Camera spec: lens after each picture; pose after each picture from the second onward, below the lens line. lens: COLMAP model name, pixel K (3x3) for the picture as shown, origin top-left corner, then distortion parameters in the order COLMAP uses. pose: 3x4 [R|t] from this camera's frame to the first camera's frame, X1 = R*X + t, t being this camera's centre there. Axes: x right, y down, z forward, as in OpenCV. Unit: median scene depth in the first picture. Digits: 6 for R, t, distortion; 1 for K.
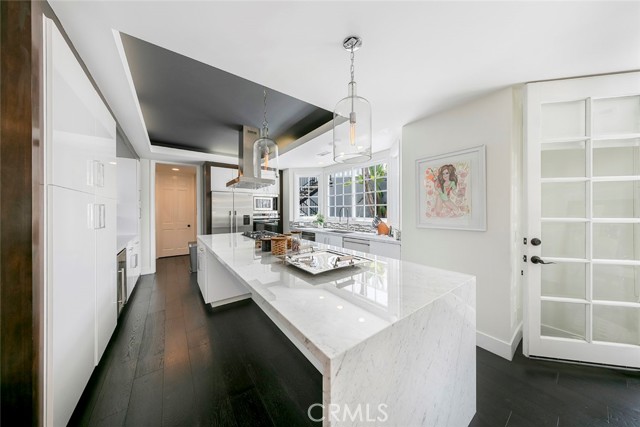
lens RADIAL K [[210.5, 0, 319.0], [0, 210.5, 212.9], [0, 0, 1]] dist [0.005608, 0.000006]
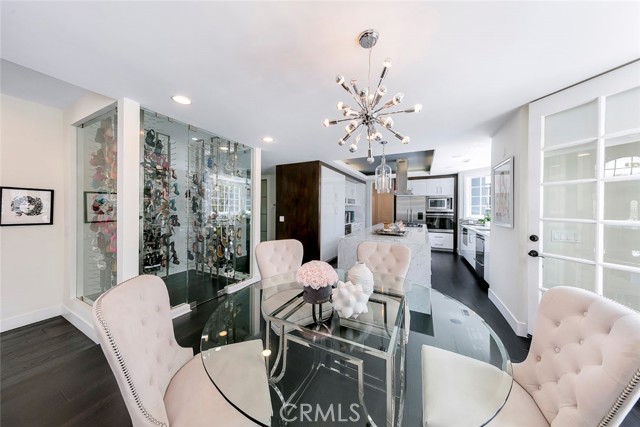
lens RADIAL K [[210.5, 0, 317.8], [0, 210.5, 210.2], [0, 0, 1]] dist [0.005608, 0.000006]
pose [[0.462004, 0.007926, -0.886843, 0.673506], [-0.011005, 0.999934, 0.003204, -0.002368], [0.886810, 0.008279, 0.462061, -0.263010]]
